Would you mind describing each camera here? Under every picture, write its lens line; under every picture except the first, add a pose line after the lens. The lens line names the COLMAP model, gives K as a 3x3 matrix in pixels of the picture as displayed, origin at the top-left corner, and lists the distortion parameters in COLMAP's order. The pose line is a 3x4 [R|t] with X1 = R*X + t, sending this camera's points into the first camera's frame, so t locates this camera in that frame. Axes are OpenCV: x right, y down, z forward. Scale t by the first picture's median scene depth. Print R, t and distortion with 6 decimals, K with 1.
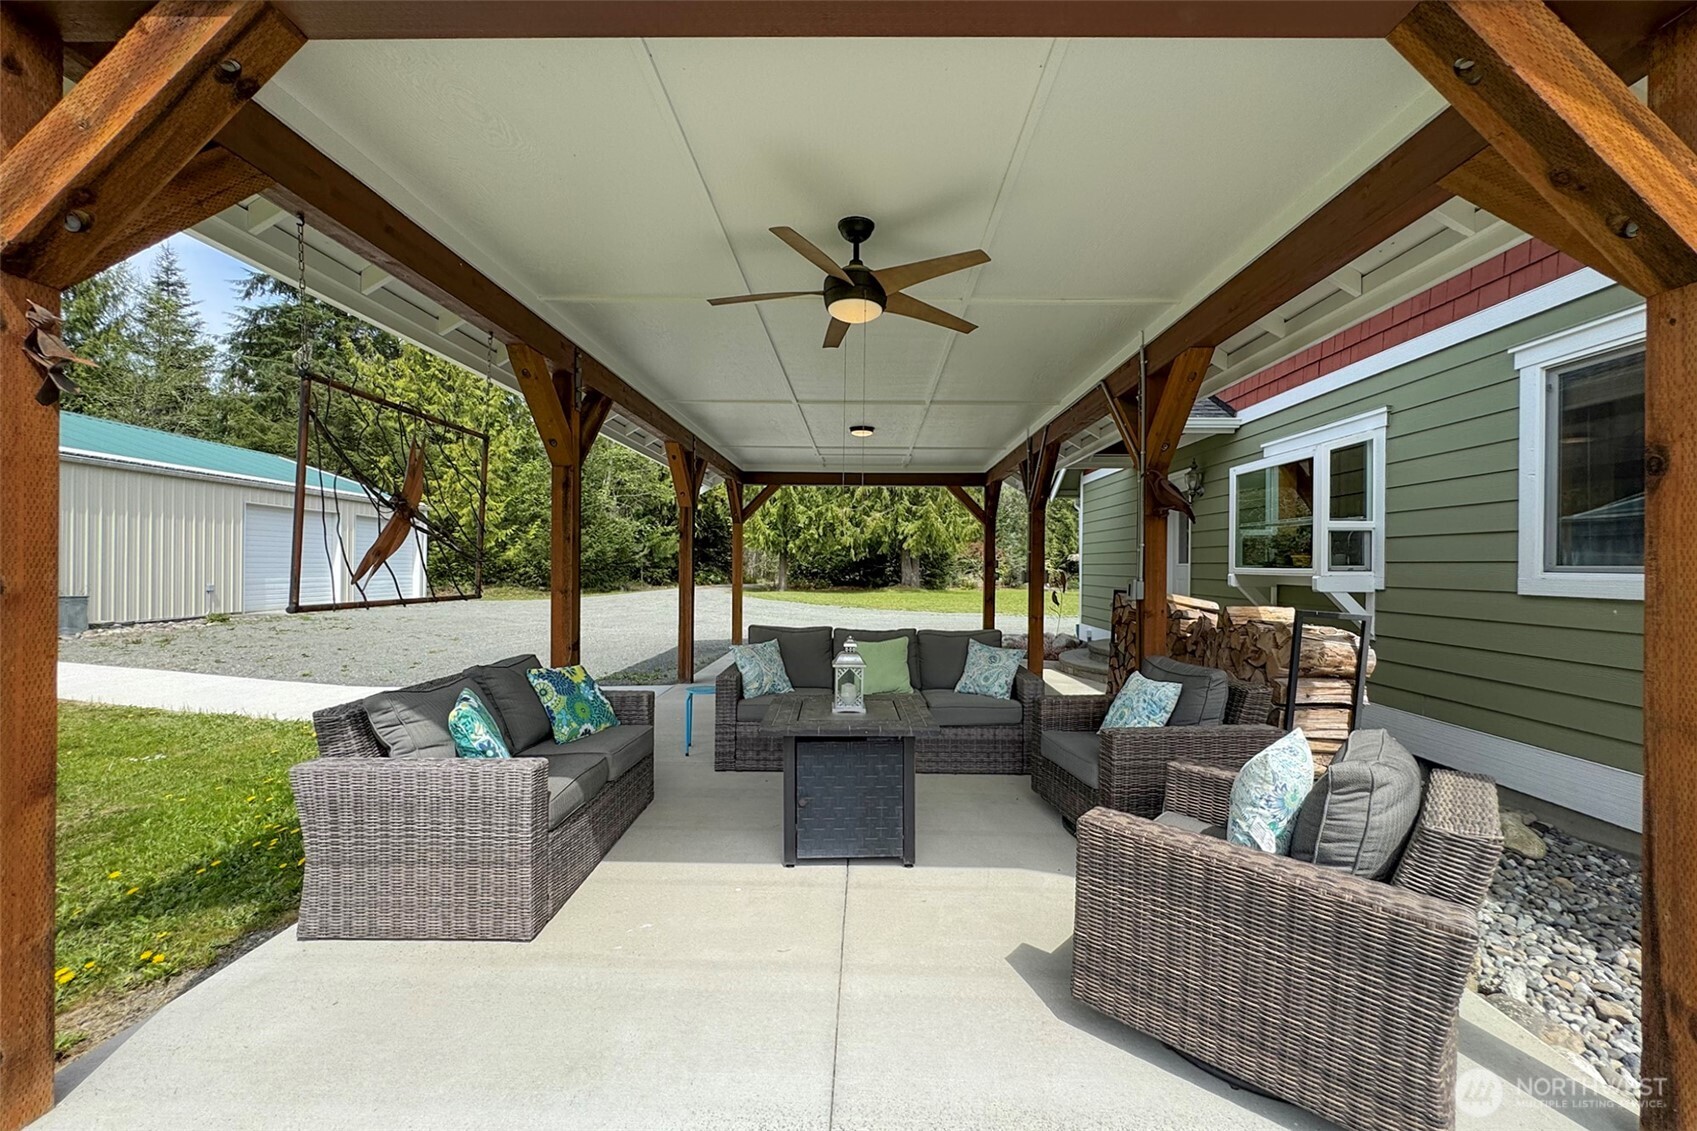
lens RADIAL K [[690.1, 0, 859.6], [0, 690.1, 567.5], [0, 0, 1]] dist [0.000939, -0.000515]
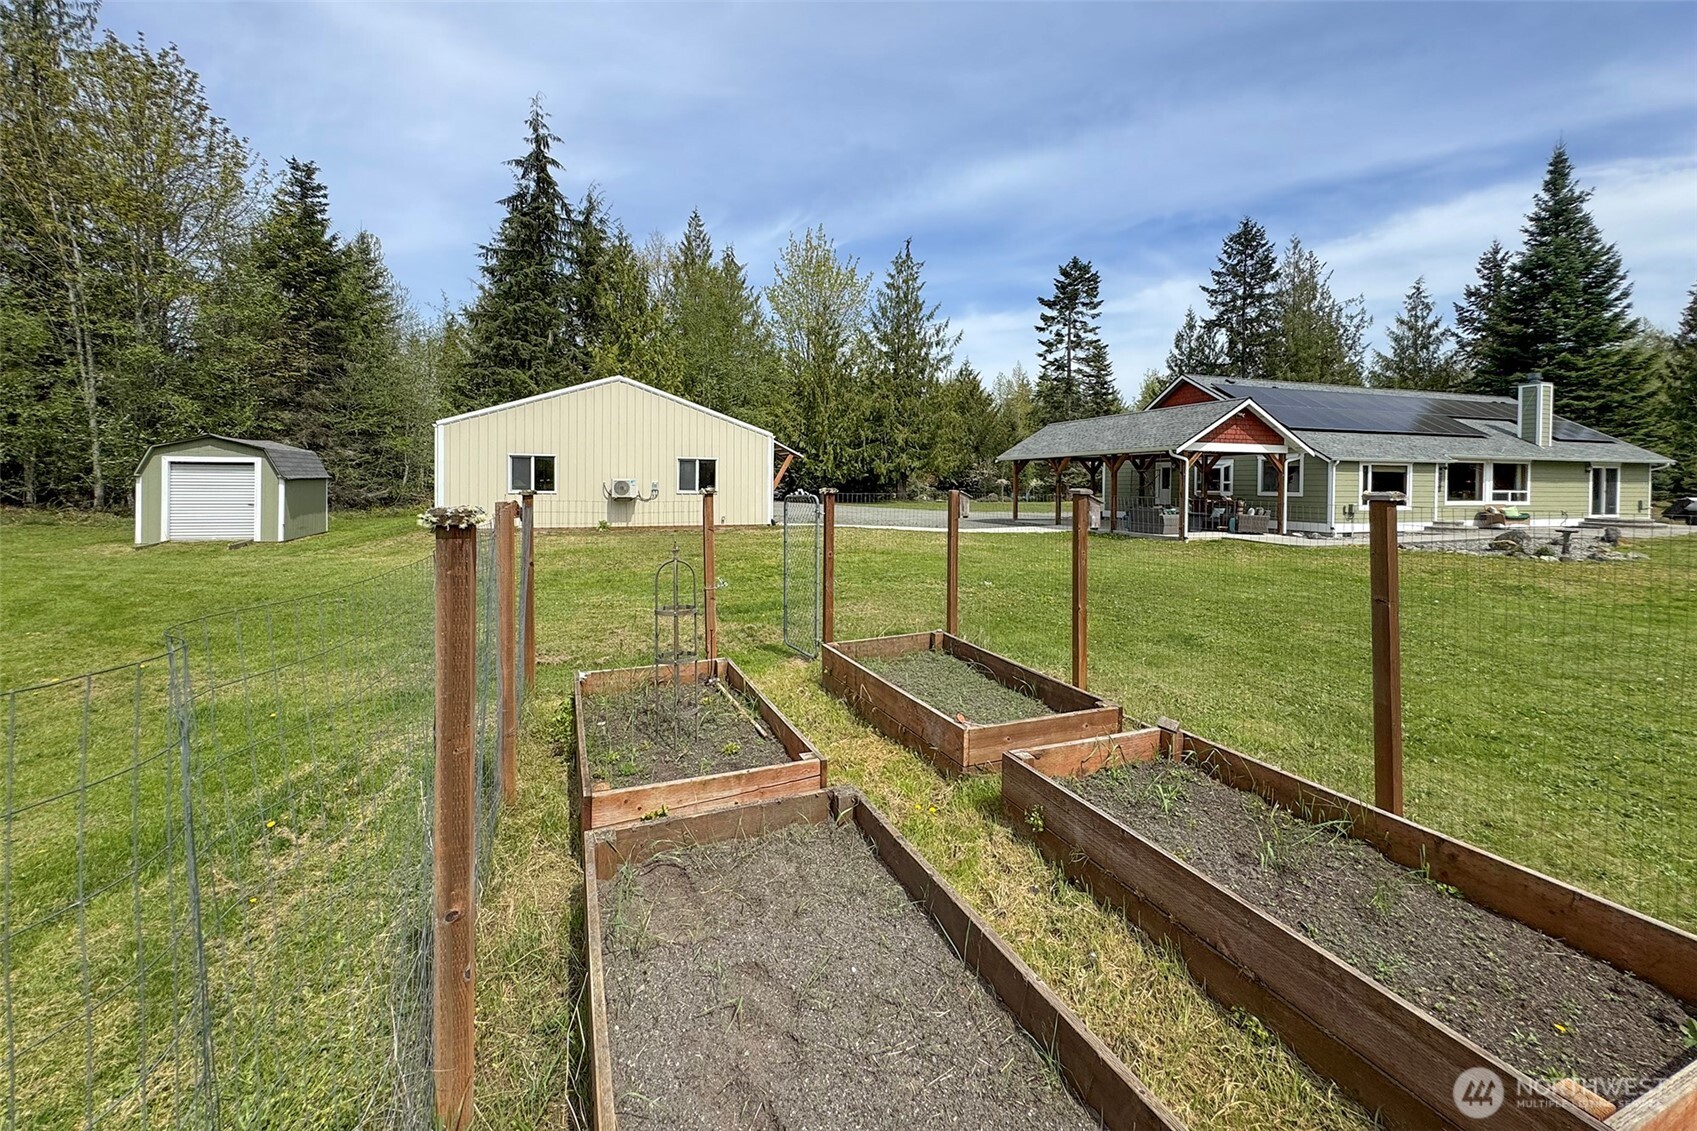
lens RADIAL K [[690.1, 0, 840.1], [0, 690.1, 495.3], [0, 0, 1]] dist [0.000939, -0.000515]
pose [[0.945650, -0.006647, 0.325119, -3.321090], [0.000619, 0.999826, 0.018639, -0.058808], [-0.325186, -0.017424, 0.945489, -2.621611]]
